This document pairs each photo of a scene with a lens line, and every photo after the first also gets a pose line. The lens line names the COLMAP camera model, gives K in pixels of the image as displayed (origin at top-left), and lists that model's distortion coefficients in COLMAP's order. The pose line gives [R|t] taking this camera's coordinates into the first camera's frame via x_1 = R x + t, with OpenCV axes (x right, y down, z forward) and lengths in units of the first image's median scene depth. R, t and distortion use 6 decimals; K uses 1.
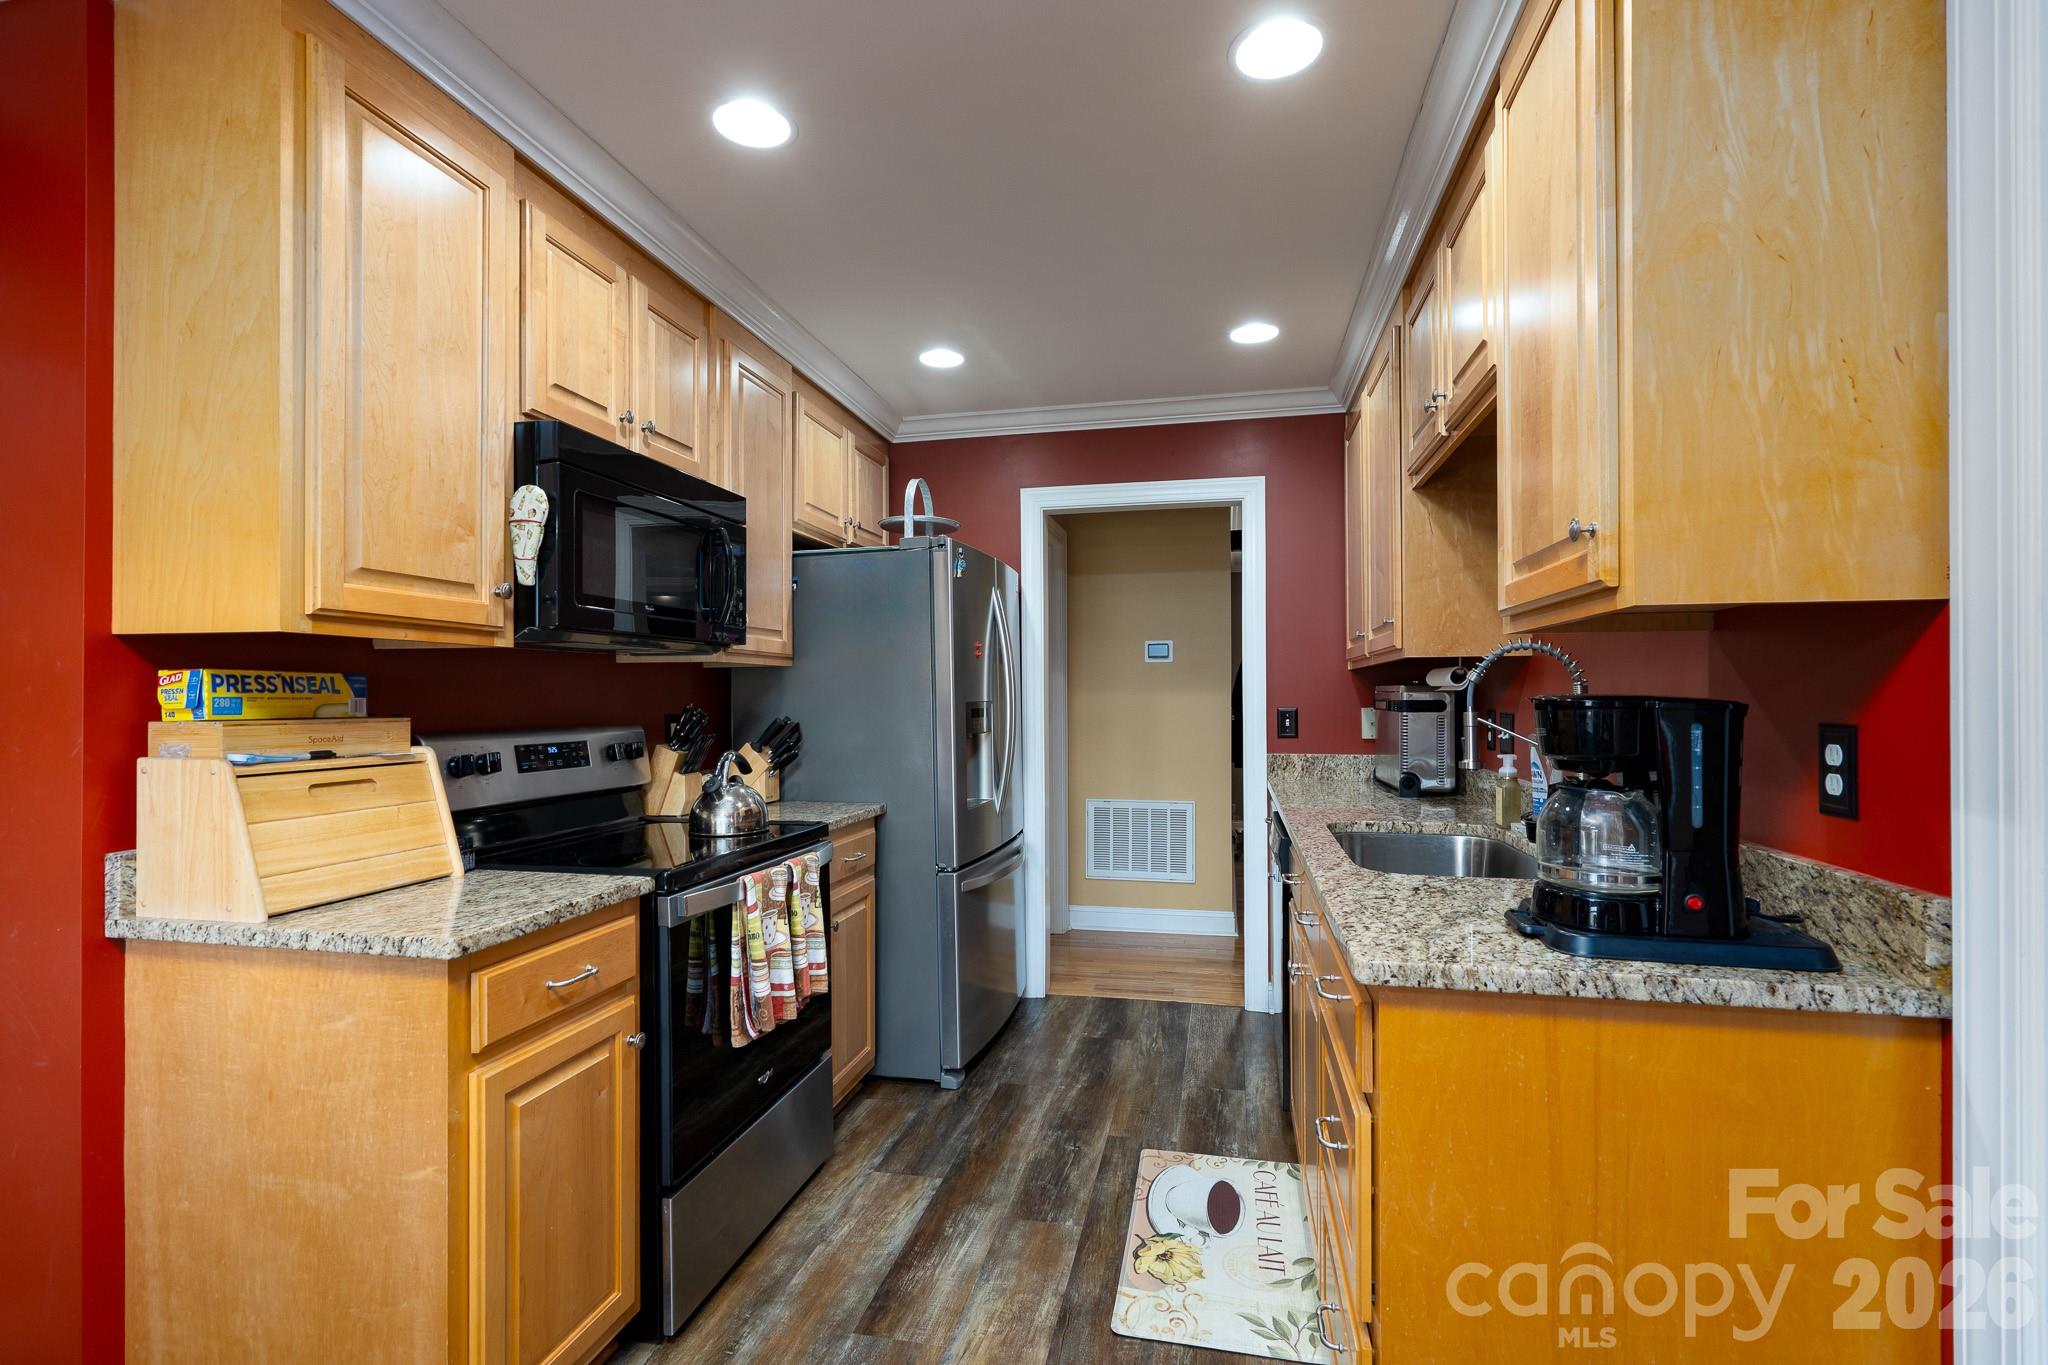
lens RADIAL K [[944.2, 0, 1024.9], [0, 944.2, 697.5], [0, 0, 1]] dist [0.001974, 0.000452]
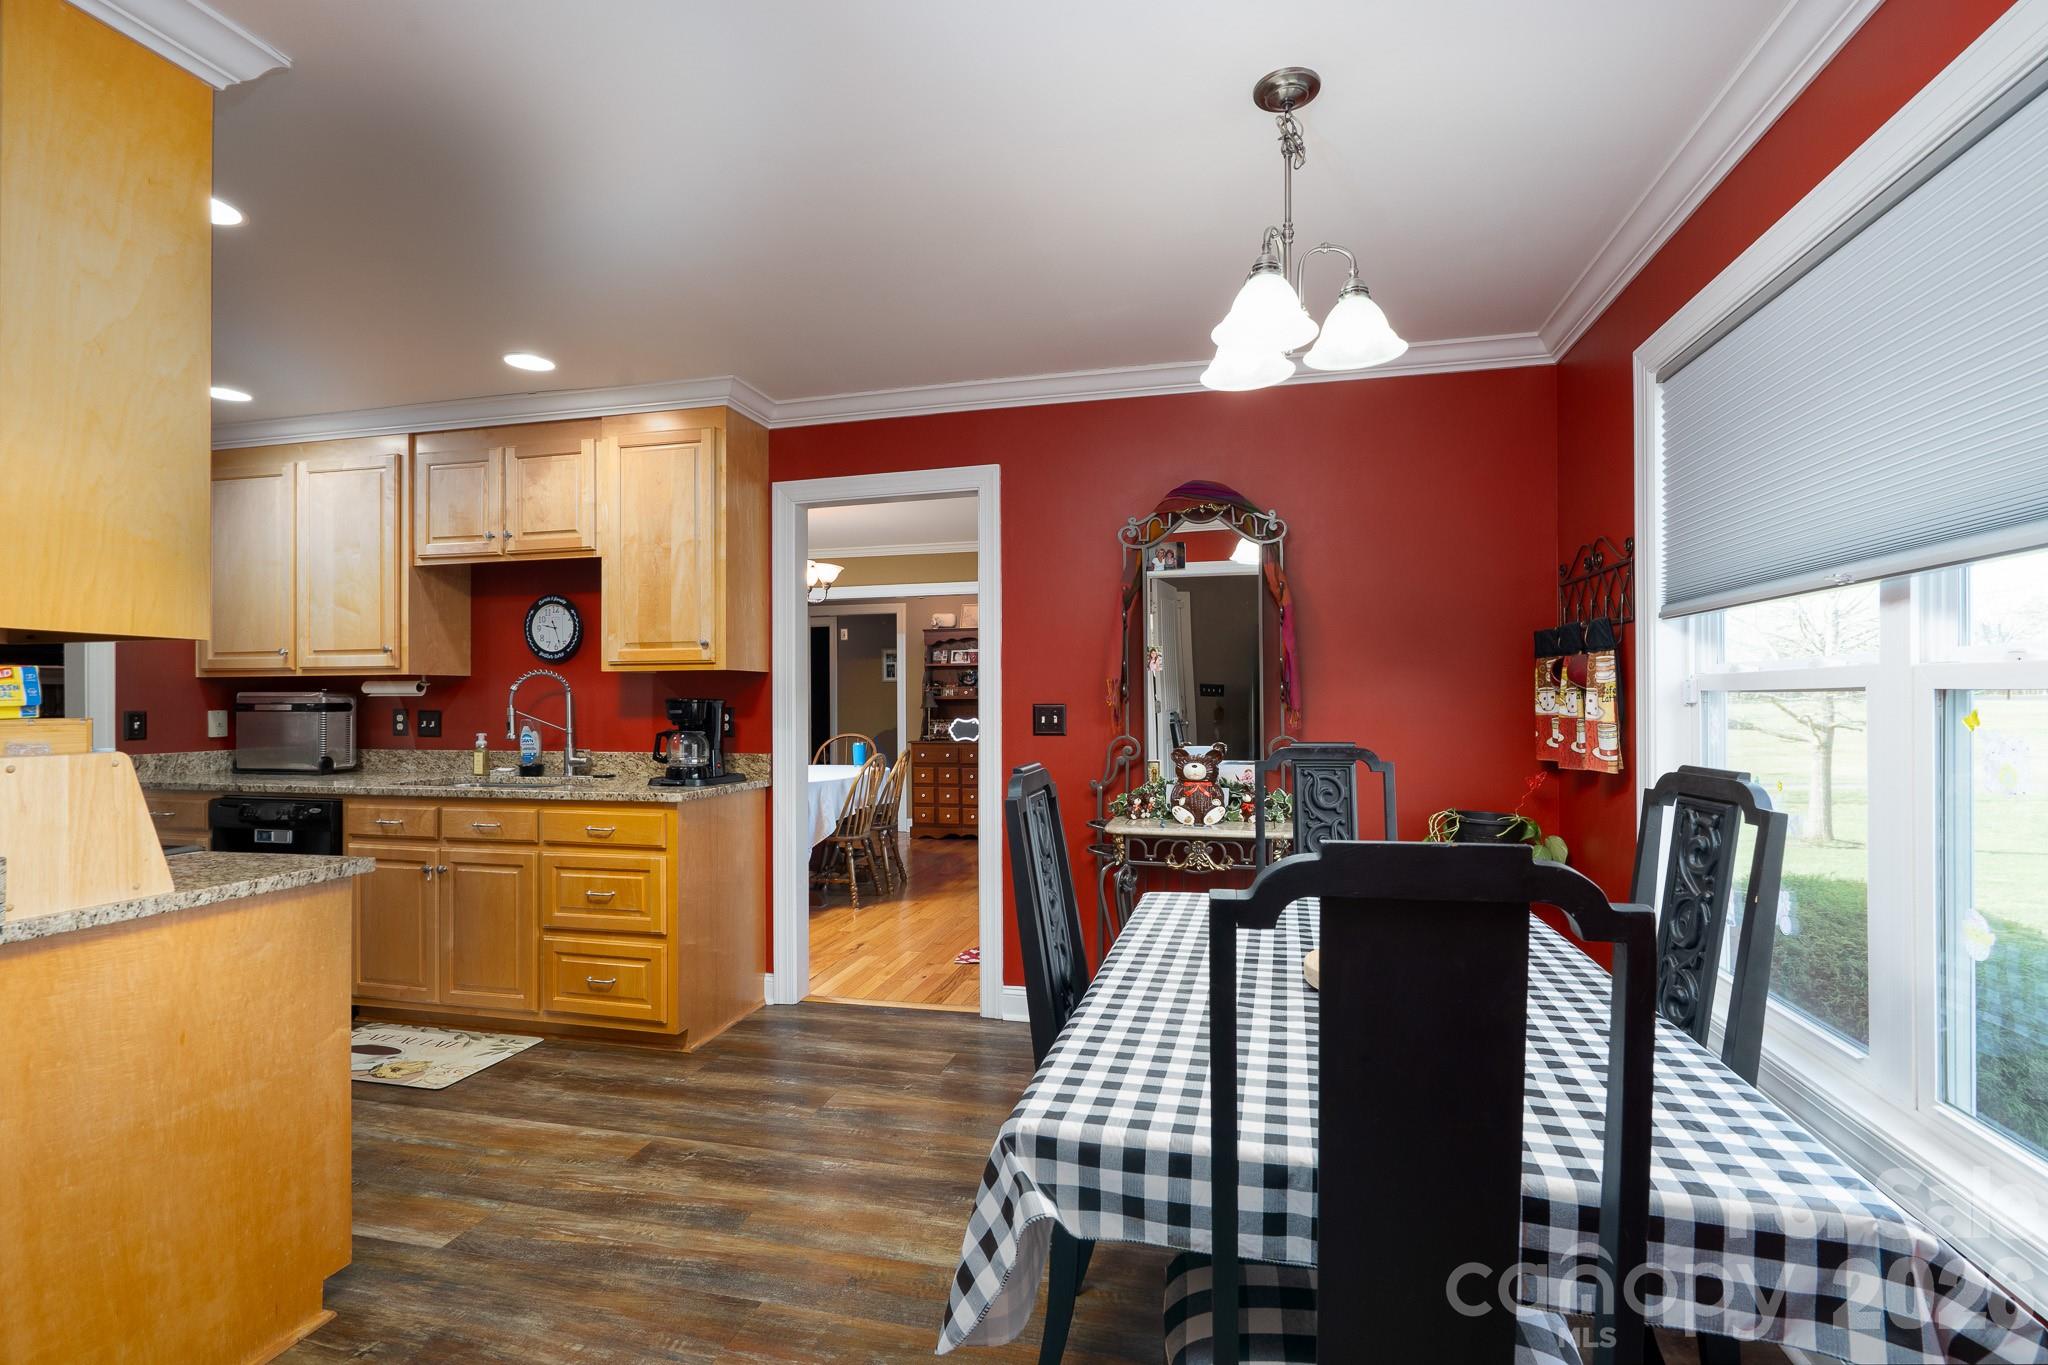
lens RADIAL K [[944.2, 0, 1024.9], [0, 944.2, 697.5], [0, 0, 1]] dist [0.001974, 0.000452]
pose [[0.023437, 0.006367, 0.999705, -1.377070], [0.002876, 0.999975, -0.006436, 0.009313], [-0.999721, 0.003026, 0.023418, -0.042332]]
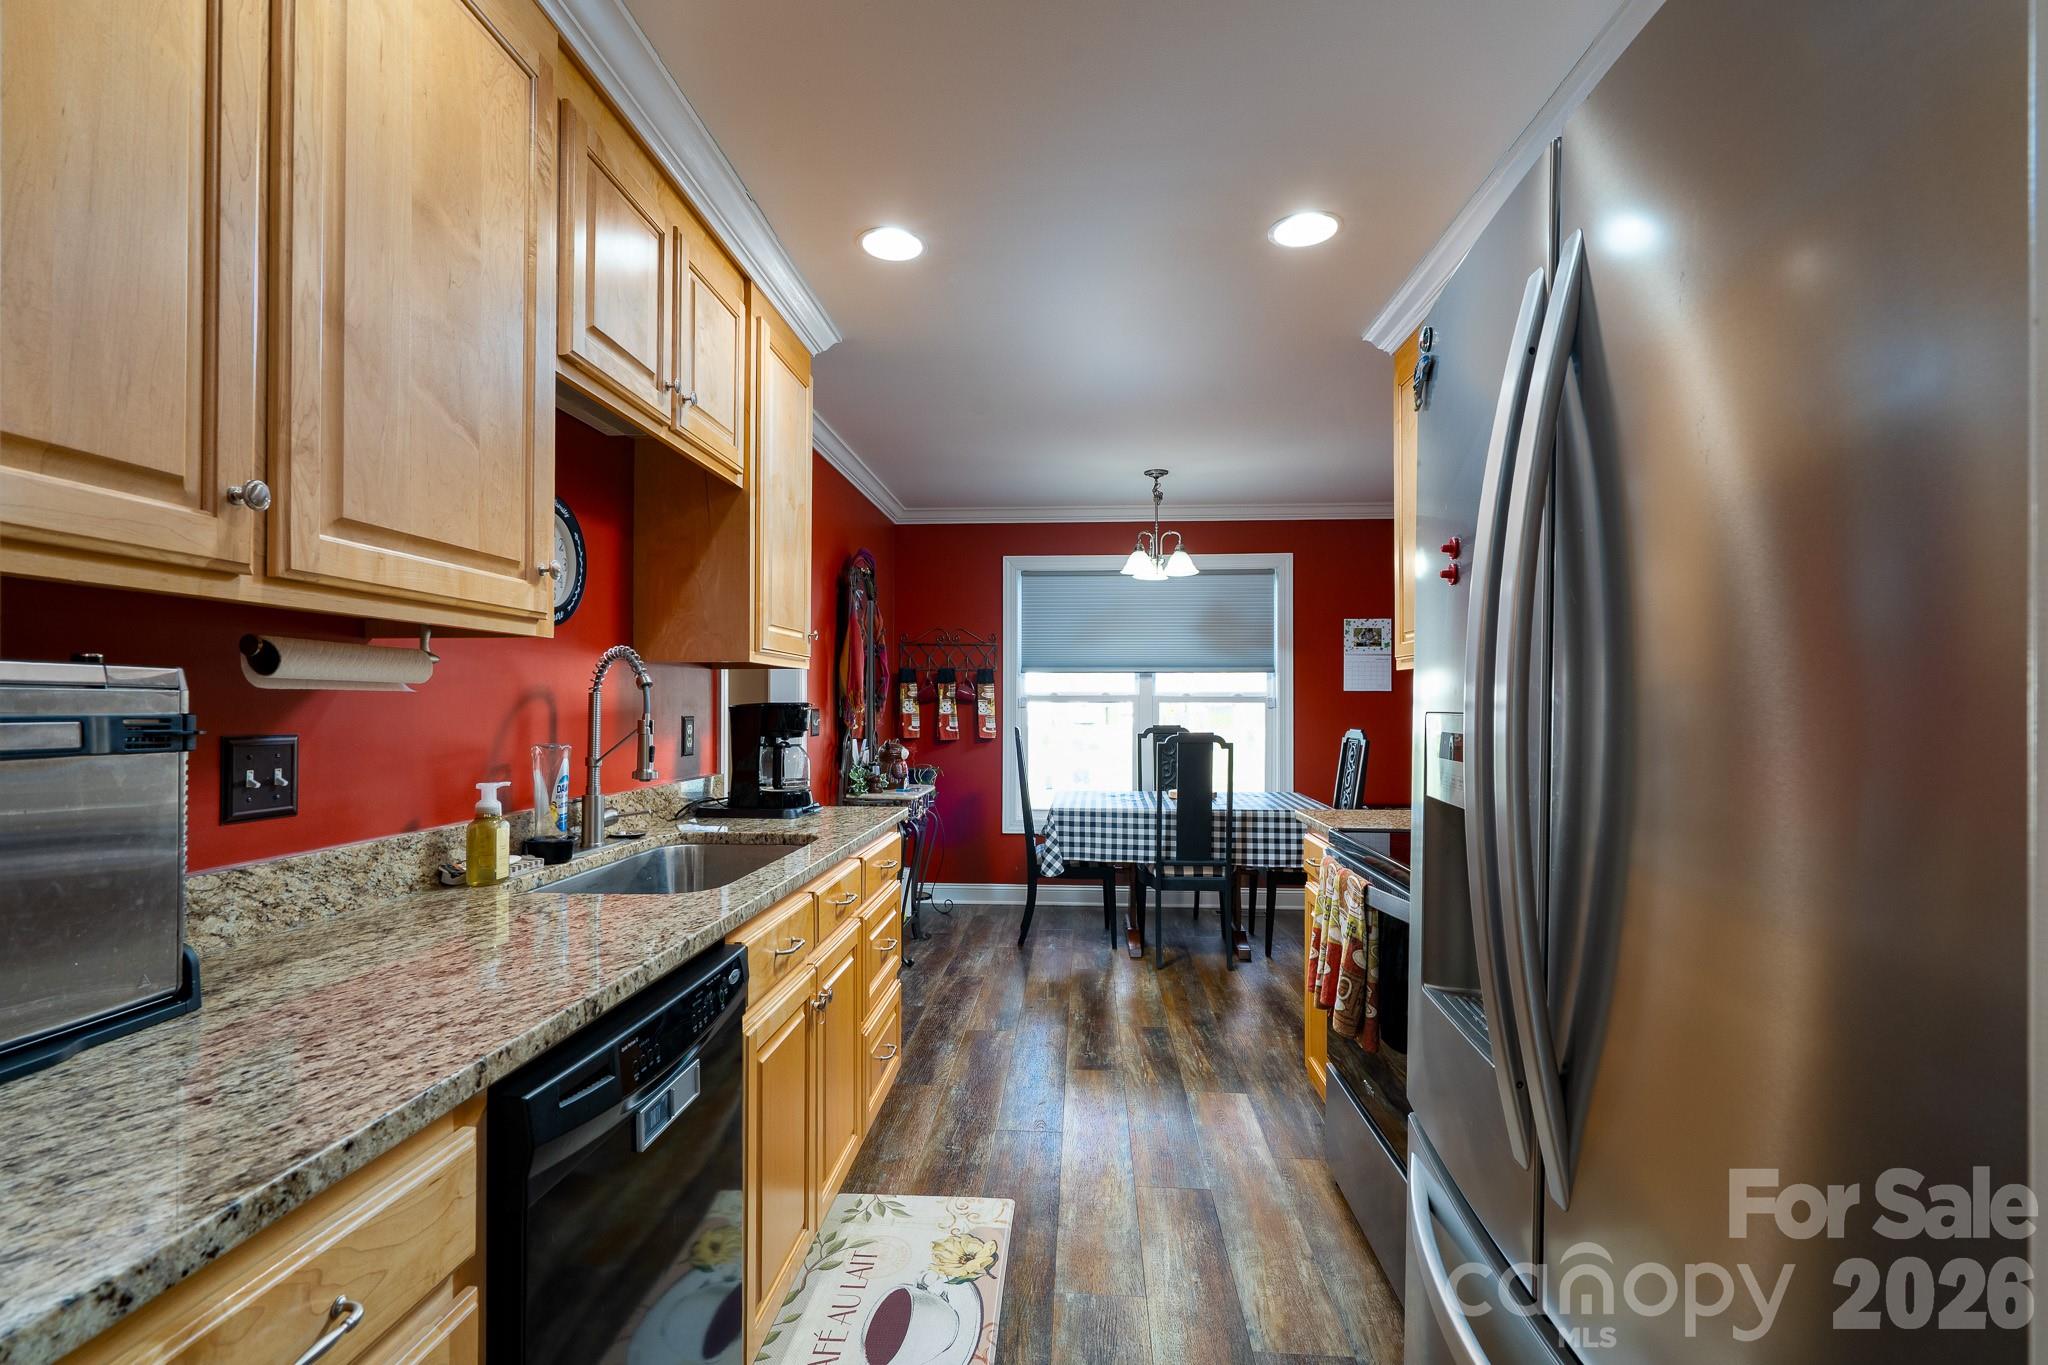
lens RADIAL K [[944.2, 0, 1024.9], [0, 944.2, 697.5], [0, 0, 1]] dist [0.001974, 0.000452]
pose [[-0.989176, -0.002090, -0.146721, 0.241495], [-0.001325, 0.999985, -0.005314, -0.001725], [0.146730, -0.005062, -0.989164, 2.053215]]
